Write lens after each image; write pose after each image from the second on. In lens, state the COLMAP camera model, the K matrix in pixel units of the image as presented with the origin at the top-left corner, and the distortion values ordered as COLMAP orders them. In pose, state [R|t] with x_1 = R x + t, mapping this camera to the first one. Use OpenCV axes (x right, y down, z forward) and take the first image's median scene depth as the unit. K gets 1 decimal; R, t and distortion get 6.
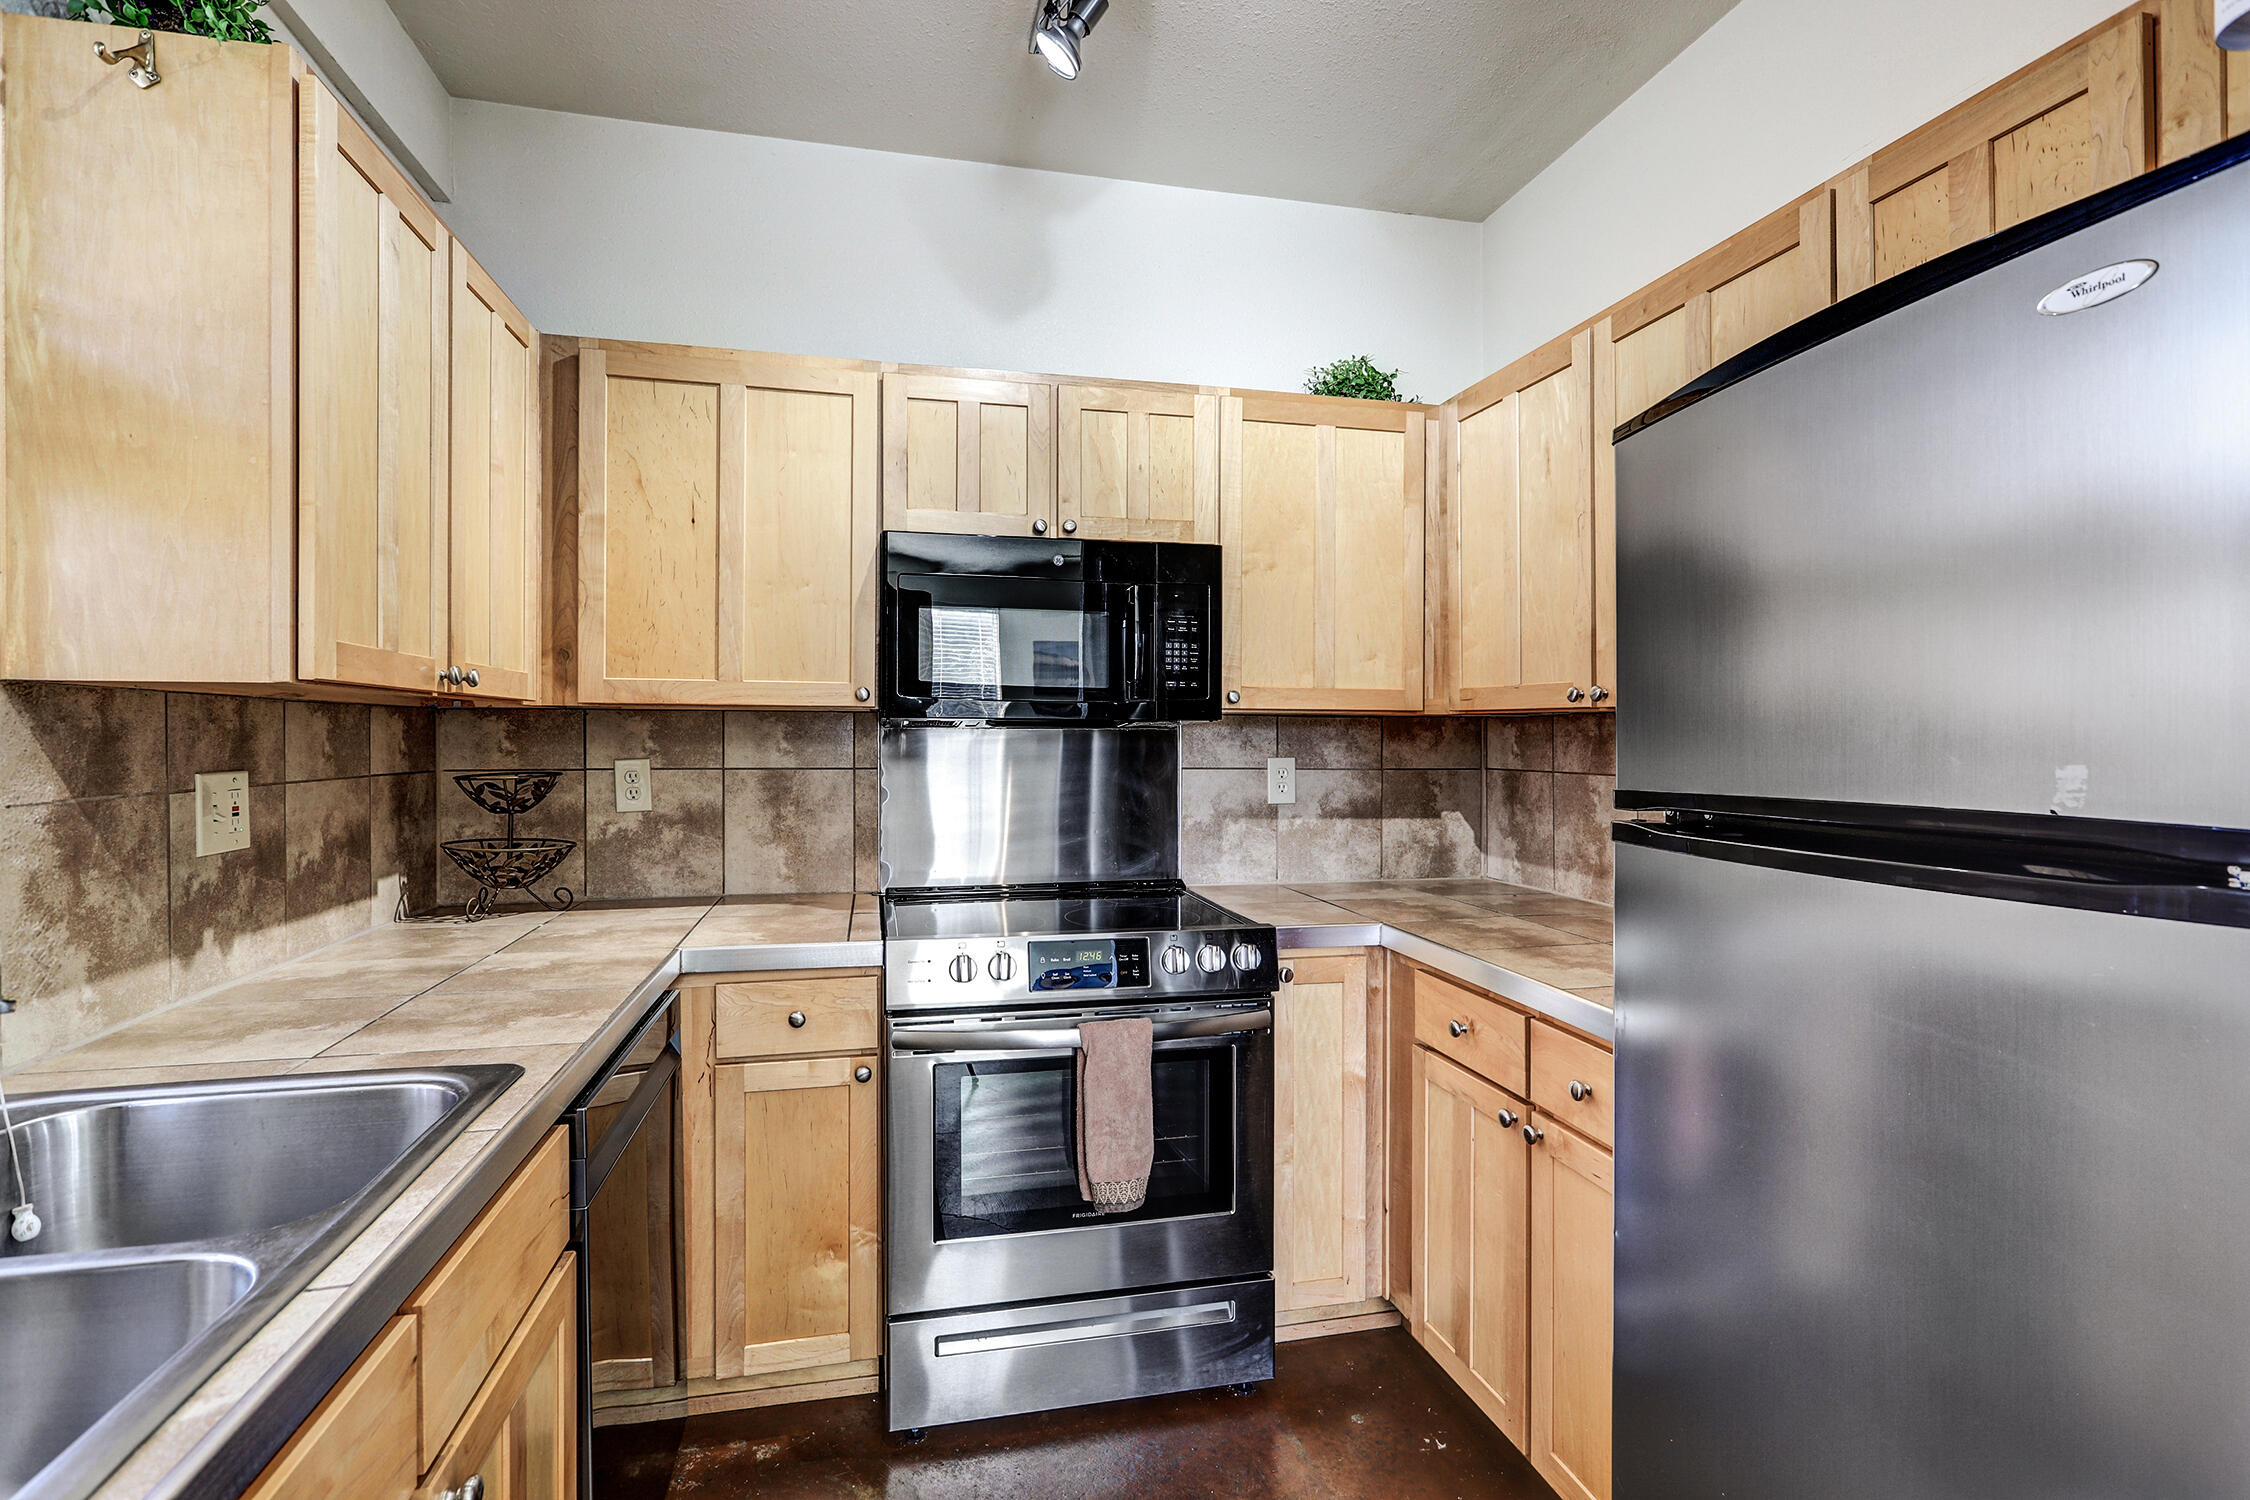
lens RADIAL K [[1066.2, 0, 1116.3], [0, 1066.2, 748.0], [0, 0, 1]] dist [-0.004344, 0.003683]
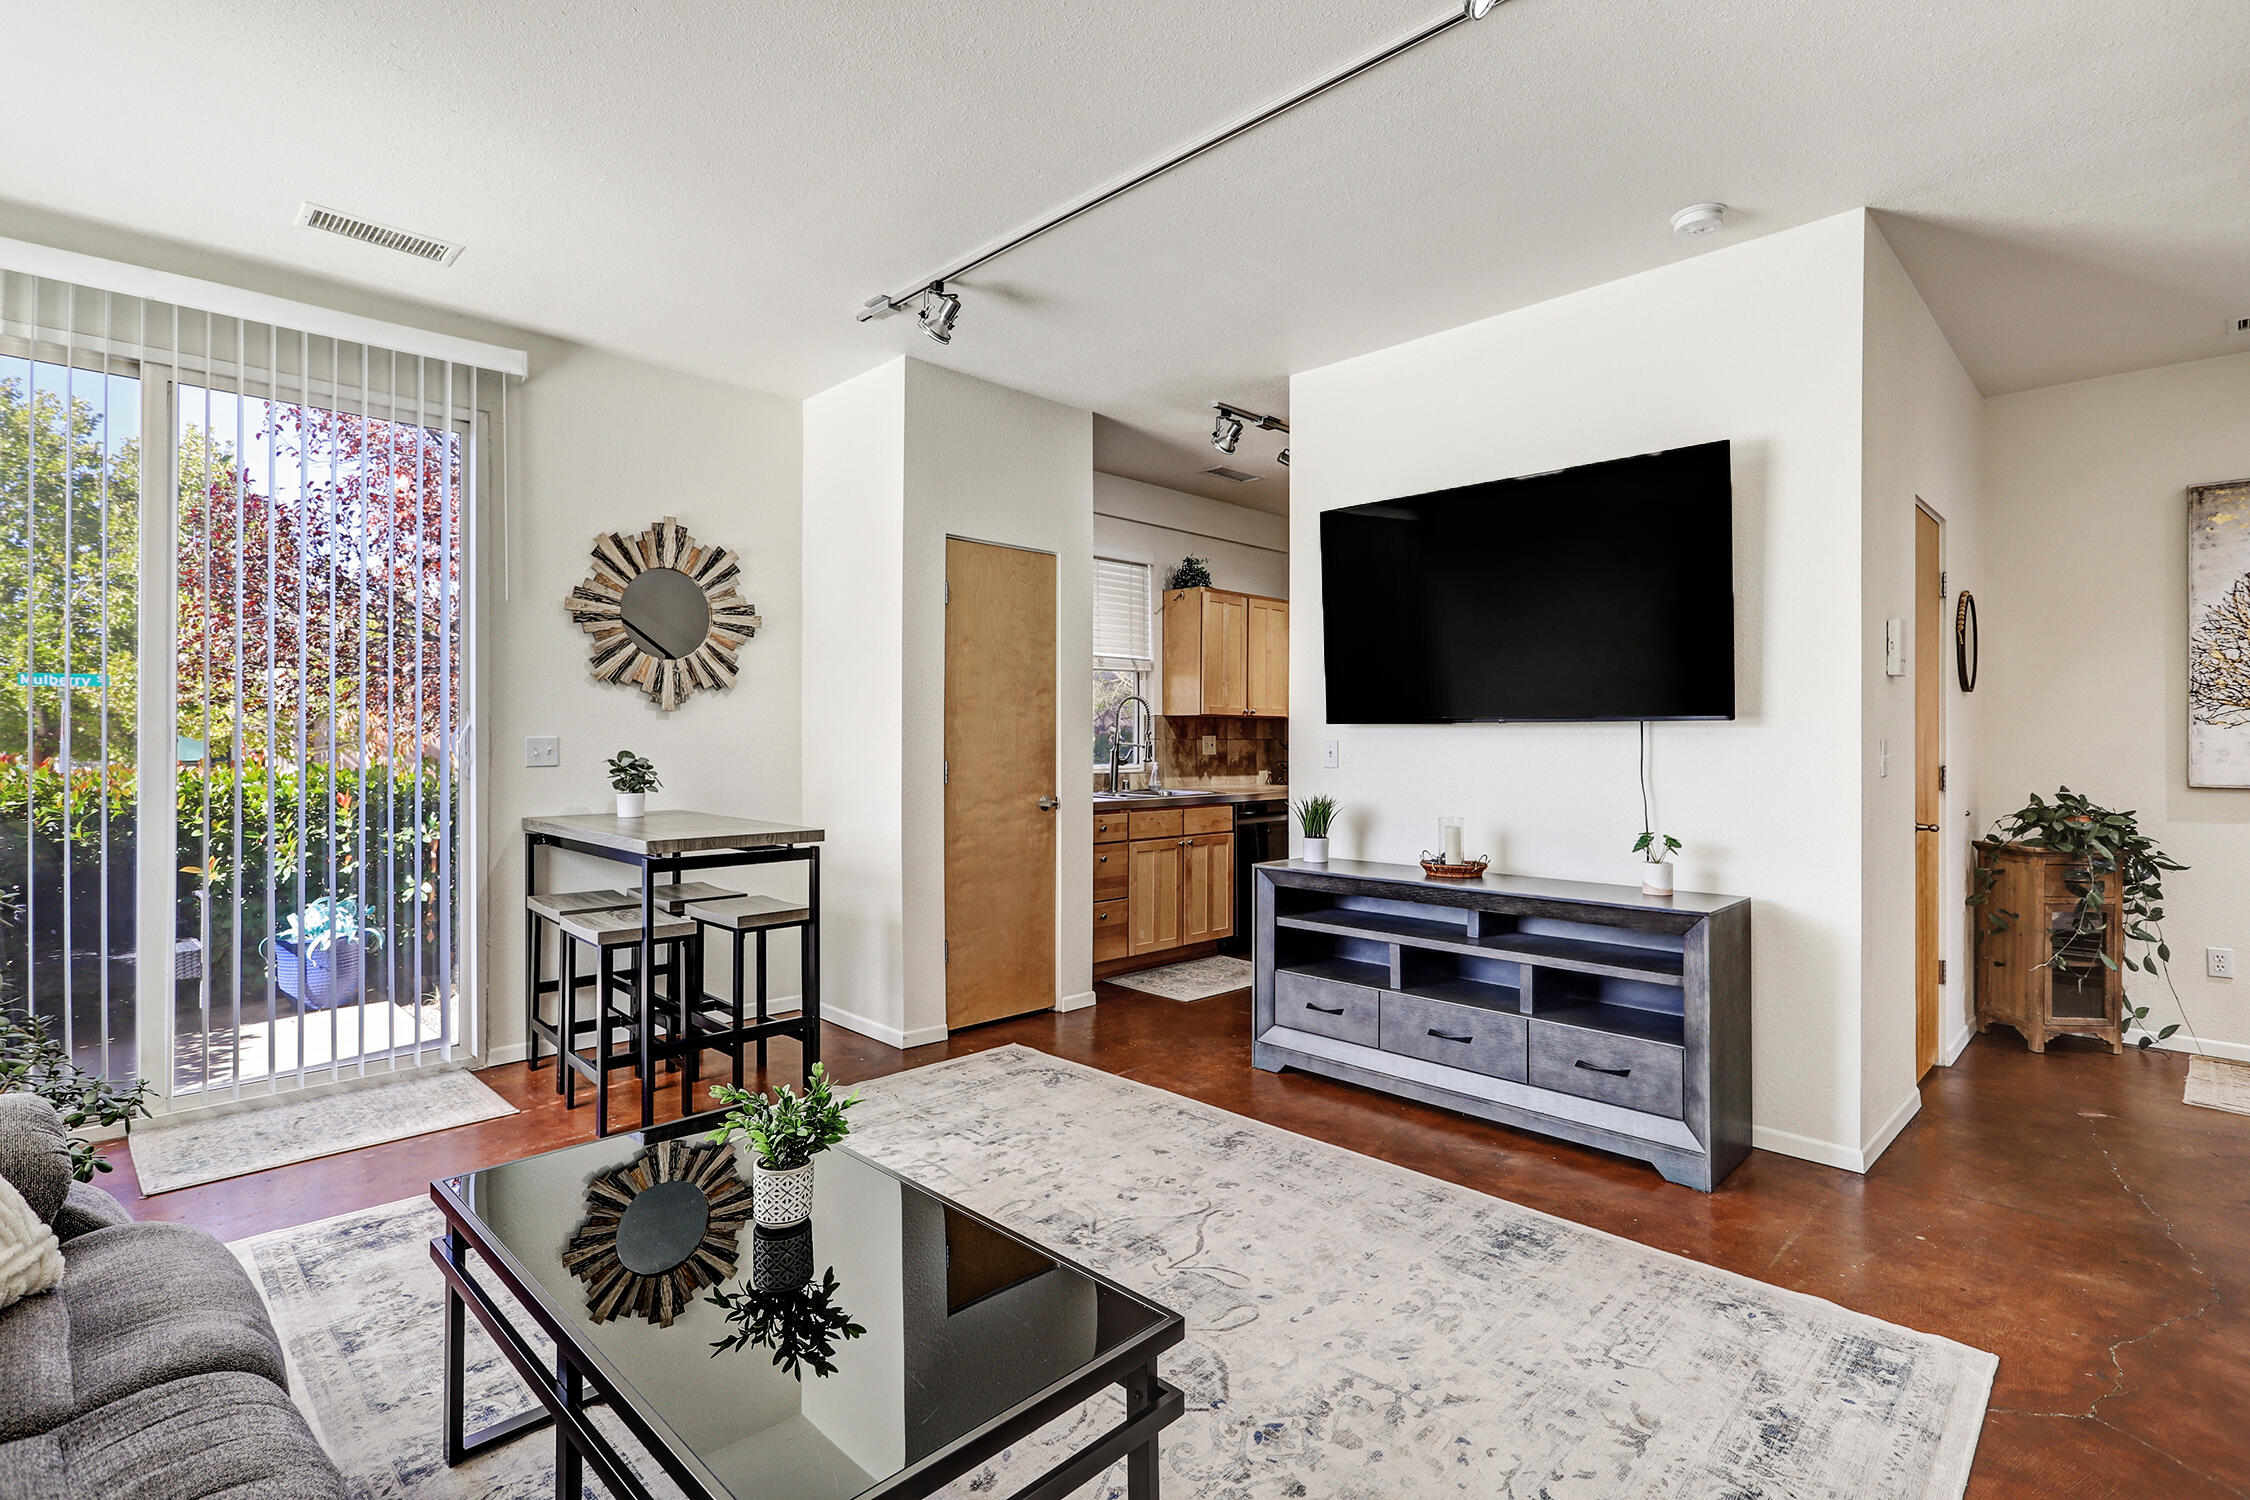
lens RADIAL K [[1066.2, 0, 1121.6], [0, 1066.2, 750.3], [0, 0, 1]] dist [-0.004344, 0.003683]
pose [[0.533326, 0.009344, -0.845858, 1.840562], [-0.008814, 0.999946, 0.005489, 0.044266], [0.845864, 0.004528, 0.533380, -1.115427]]
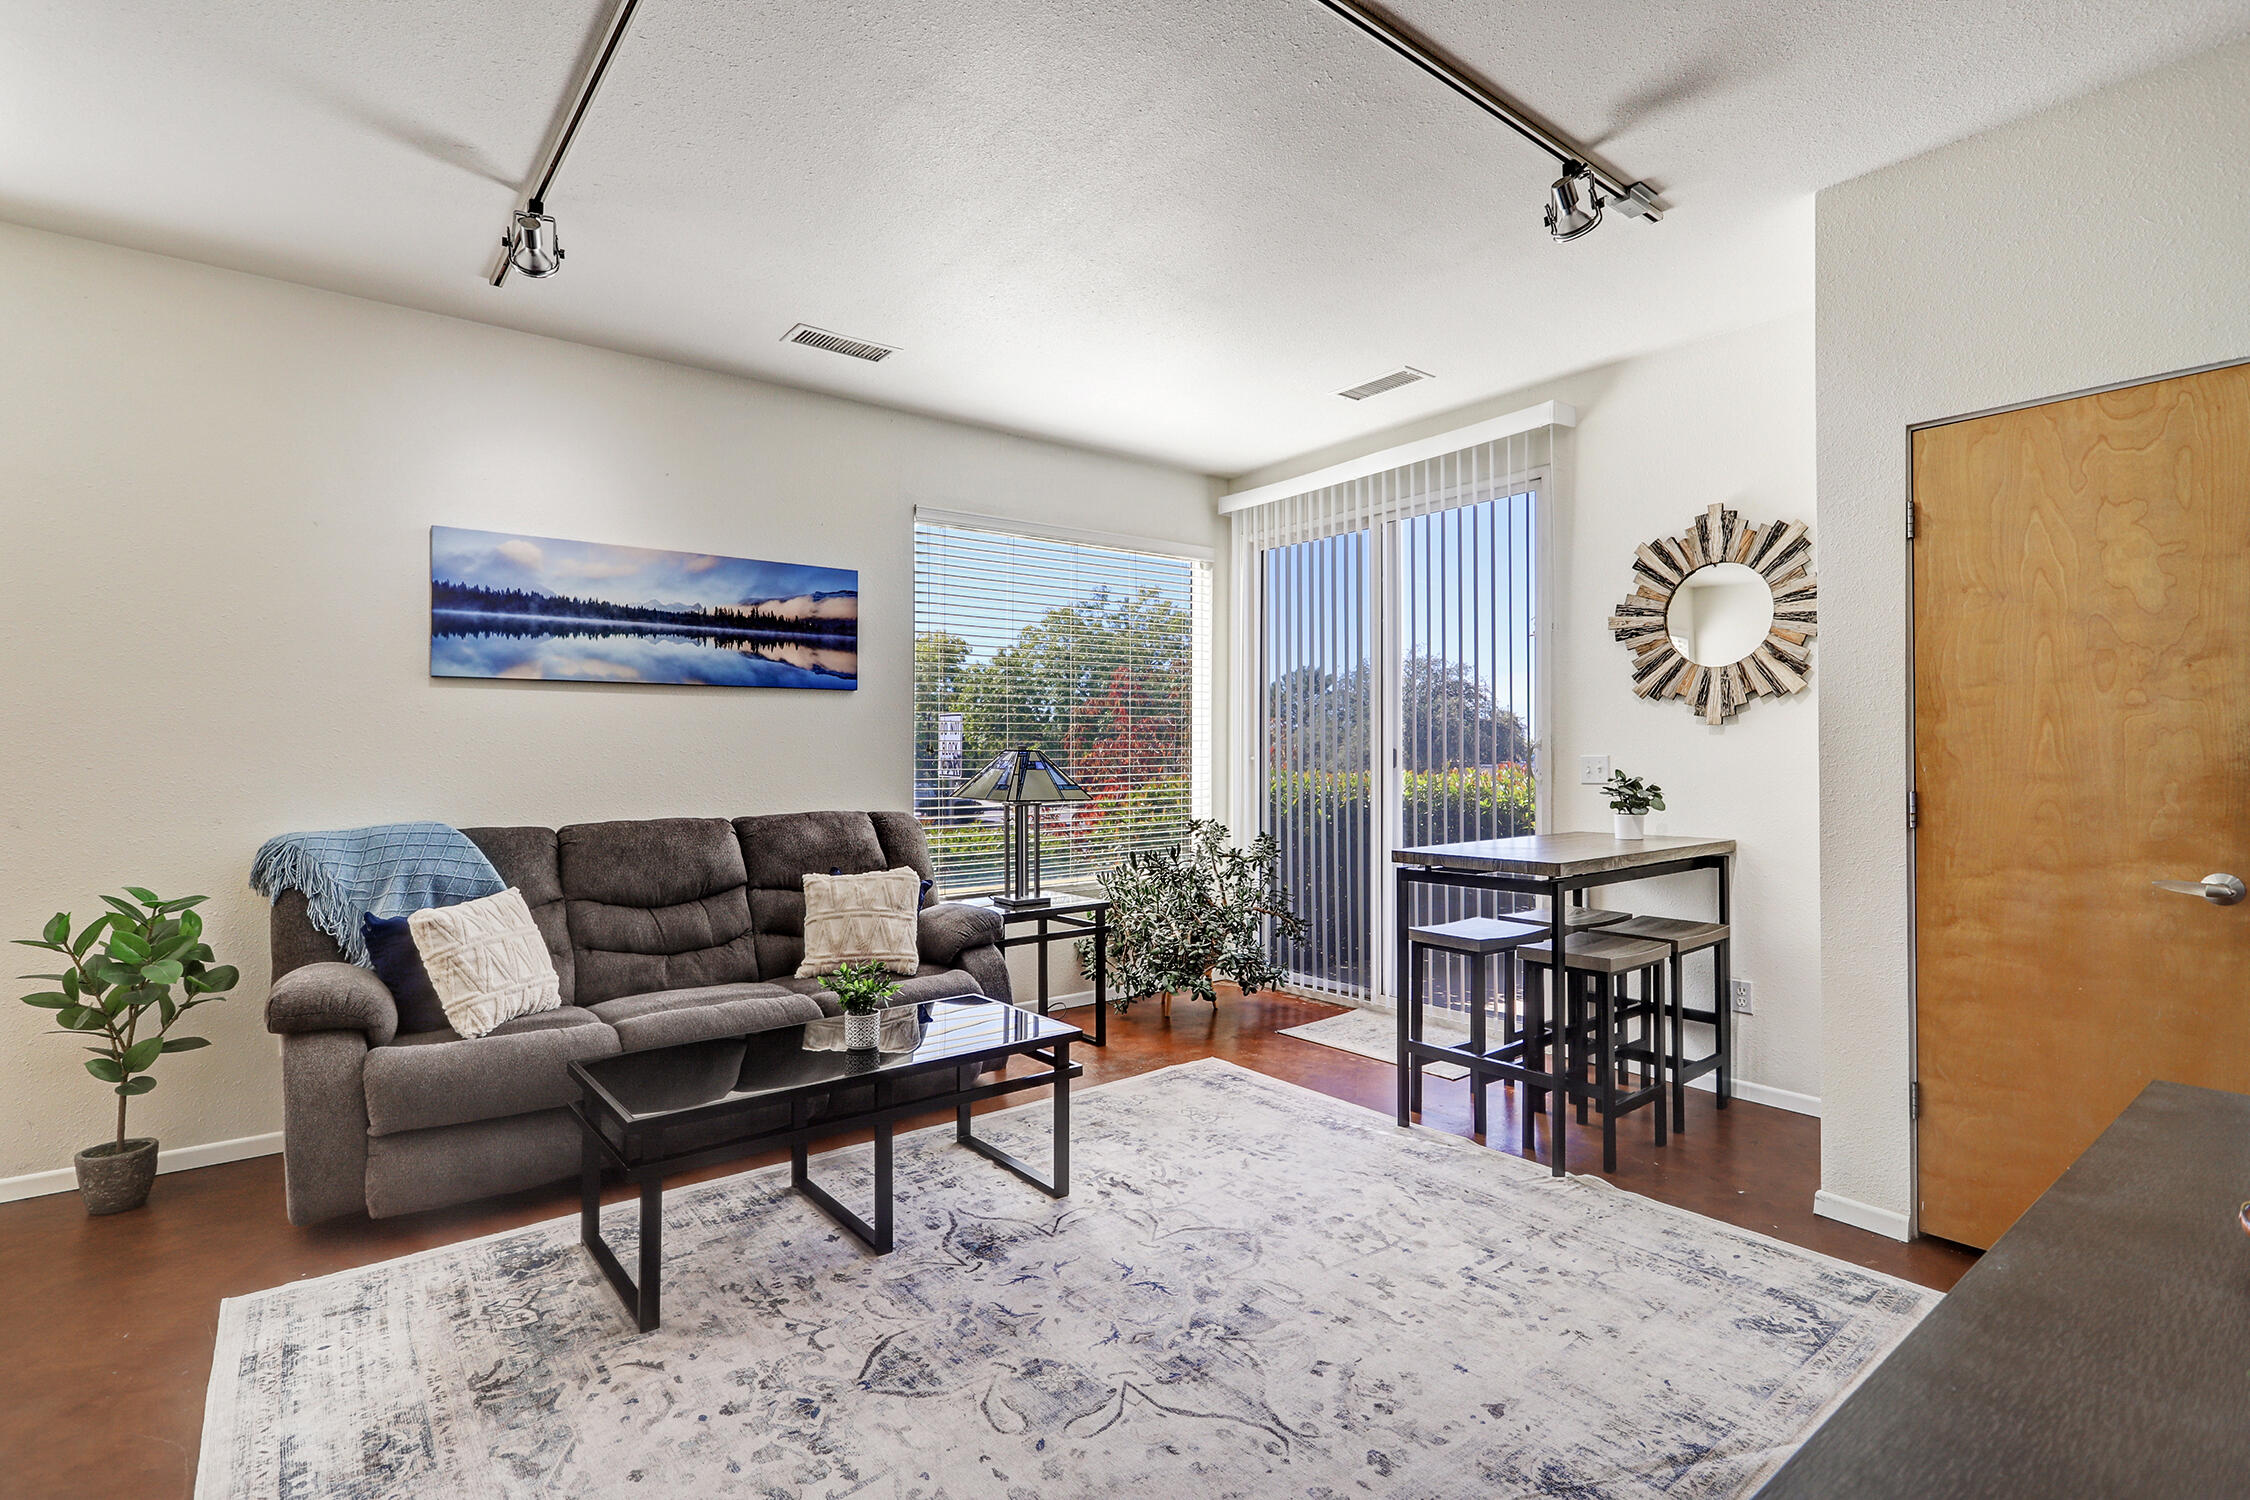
lens RADIAL K [[1066.2, 0, 1122.0], [0, 1066.2, 751.9], [0, 0, 1]] dist [-0.004344, 0.003683]
pose [[-0.902529, -0.000265, -0.430629, 1.341695], [-0.001212, 0.999997, 0.001925, 0.031442], [0.430628, 0.002259, -0.902527, 0.364252]]
